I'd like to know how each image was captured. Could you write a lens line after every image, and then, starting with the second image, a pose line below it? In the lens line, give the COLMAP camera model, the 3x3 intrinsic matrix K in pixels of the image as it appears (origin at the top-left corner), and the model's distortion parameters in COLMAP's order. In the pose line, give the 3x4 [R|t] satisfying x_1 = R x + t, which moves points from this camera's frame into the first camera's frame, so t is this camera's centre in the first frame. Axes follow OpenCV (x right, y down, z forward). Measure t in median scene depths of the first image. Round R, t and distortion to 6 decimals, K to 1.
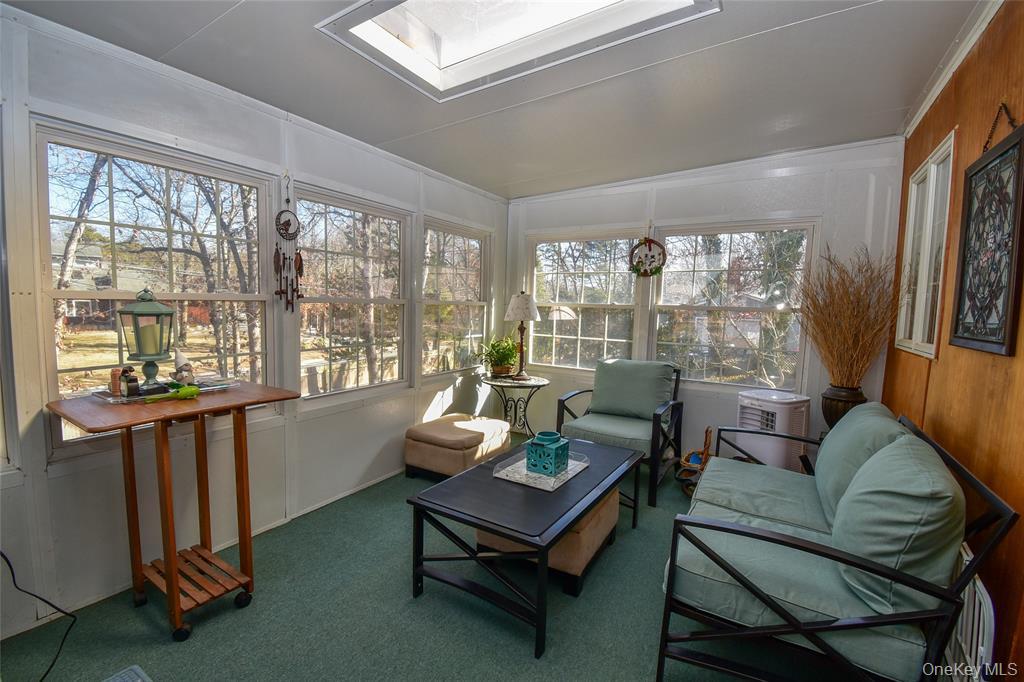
lens RADIAL K [[453.1, 0, 512.0], [0, 453.1, 341.0], [0, 0, 1]] dist [-0.029553, -0.000701]
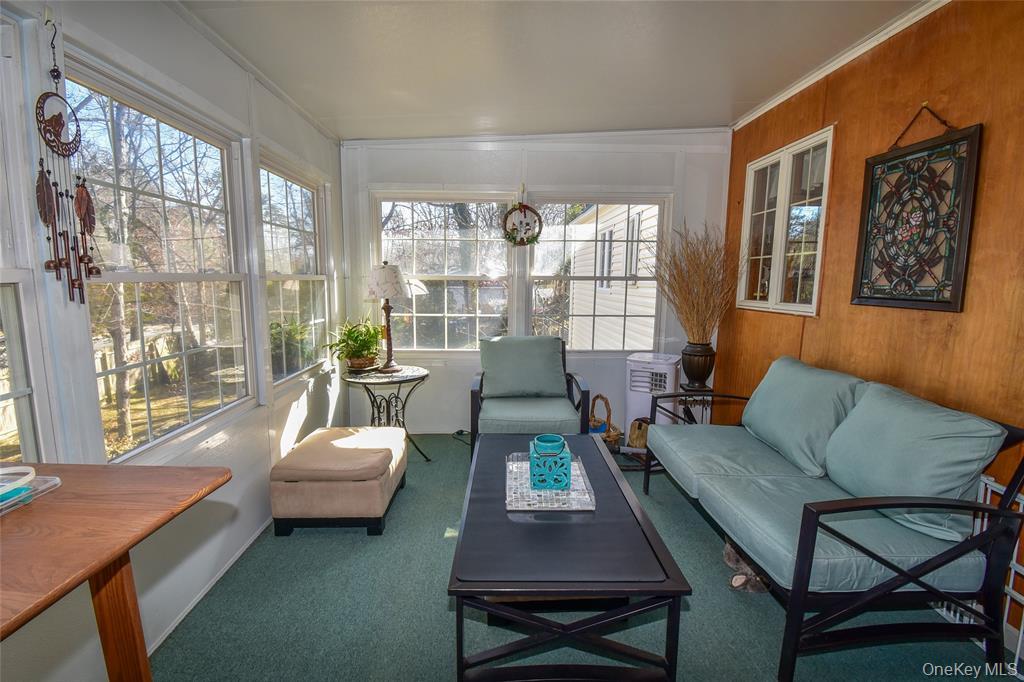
lens RADIAL K [[453.1, 0, 512.0], [0, 453.1, 341.0], [0, 0, 1]] dist [-0.029553, -0.000701]
pose [[0.845069, -0.092209, 0.526646, -0.253900], [0.059340, 0.995106, 0.079012, -0.023674], [-0.531355, -0.035520, 0.846405, 0.237283]]
